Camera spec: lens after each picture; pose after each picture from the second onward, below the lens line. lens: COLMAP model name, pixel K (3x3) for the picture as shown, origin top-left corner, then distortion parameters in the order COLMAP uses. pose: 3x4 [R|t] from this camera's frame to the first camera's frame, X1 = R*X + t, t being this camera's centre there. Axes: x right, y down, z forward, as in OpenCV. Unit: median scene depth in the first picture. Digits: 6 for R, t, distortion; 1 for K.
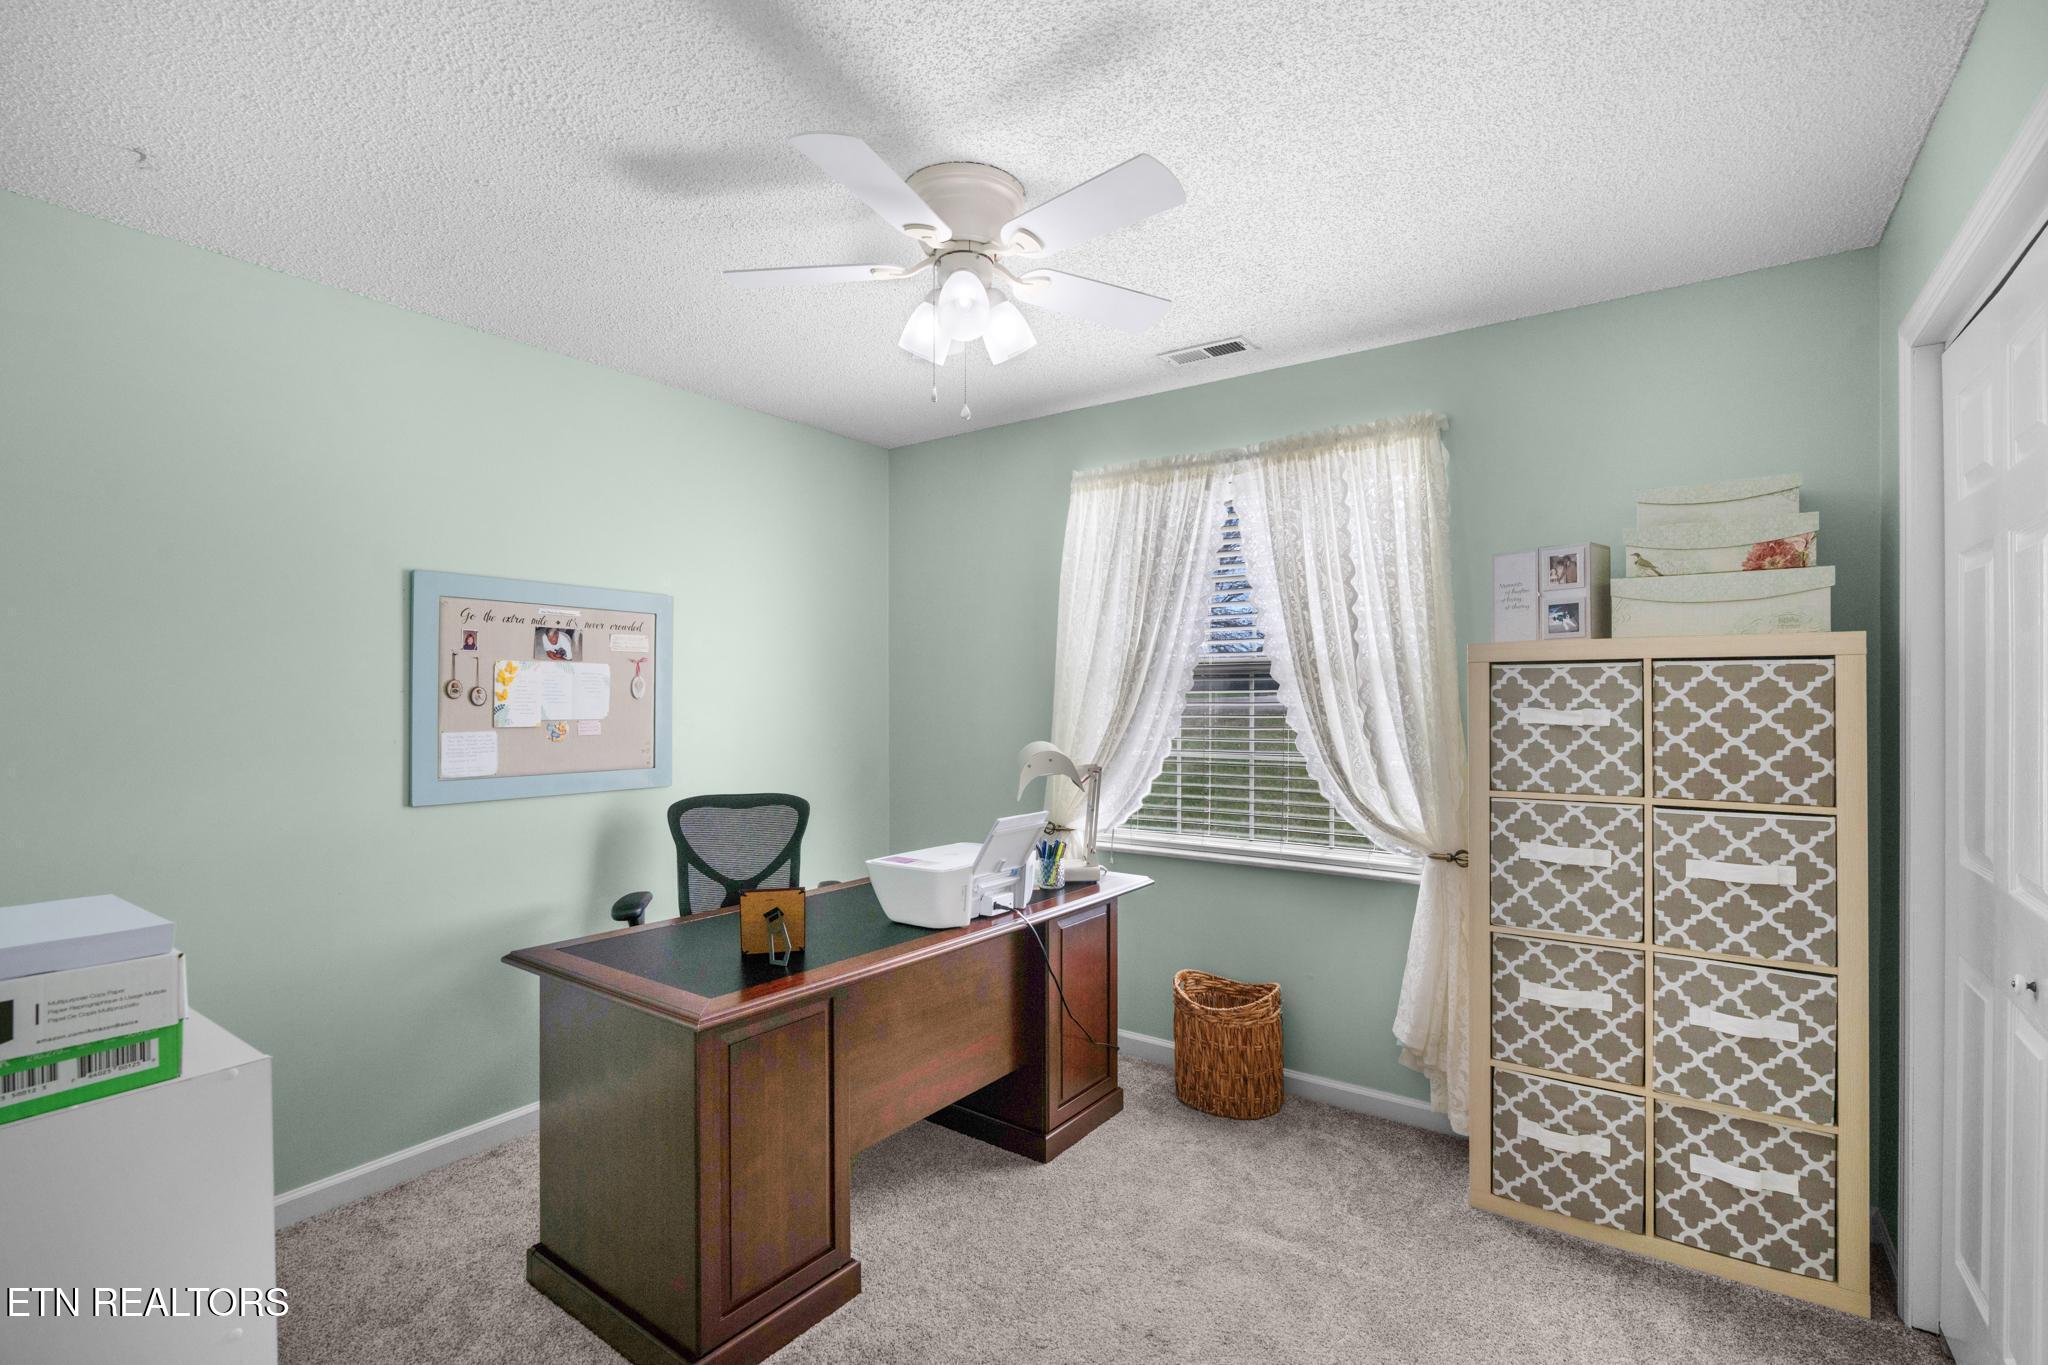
lens RADIAL K [[925.8, 0, 1024.0], [0, 925.8, 682.5], [0, 0, 1]] dist [-0.002492, 0.000462]
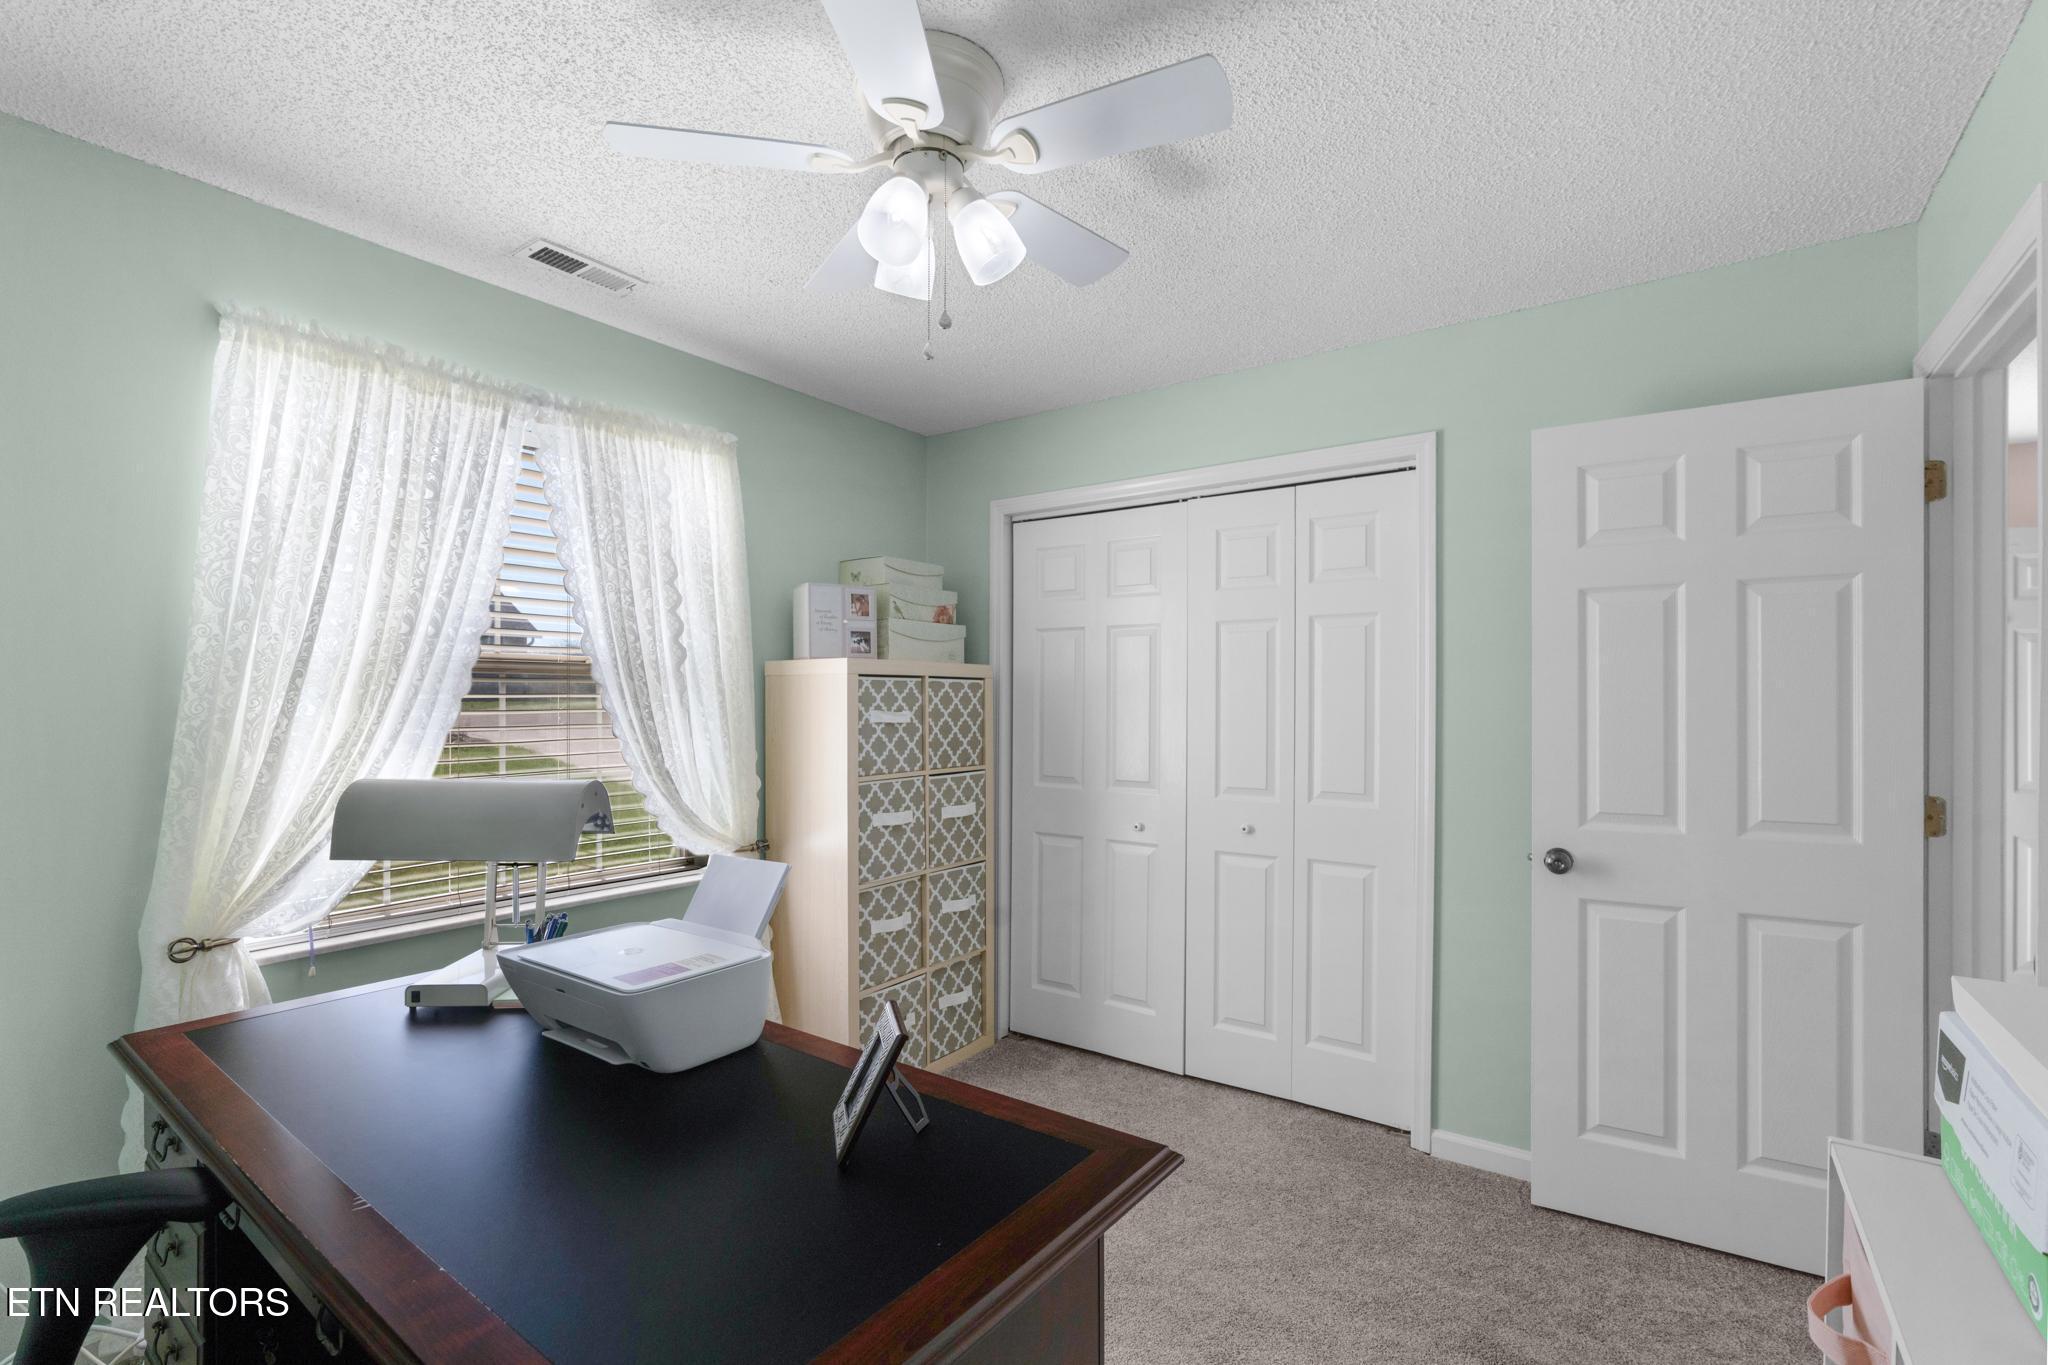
lens RADIAL K [[925.8, 0, 1024.0], [0, 925.8, 682.5], [0, 0, 1]] dist [-0.002492, 0.000462]
pose [[0.014150, 0.015142, 0.999785, -0.798678], [-0.019667, 0.999696, -0.014862, 0.003137], [-0.999706, -0.019452, 0.014444, 0.816589]]
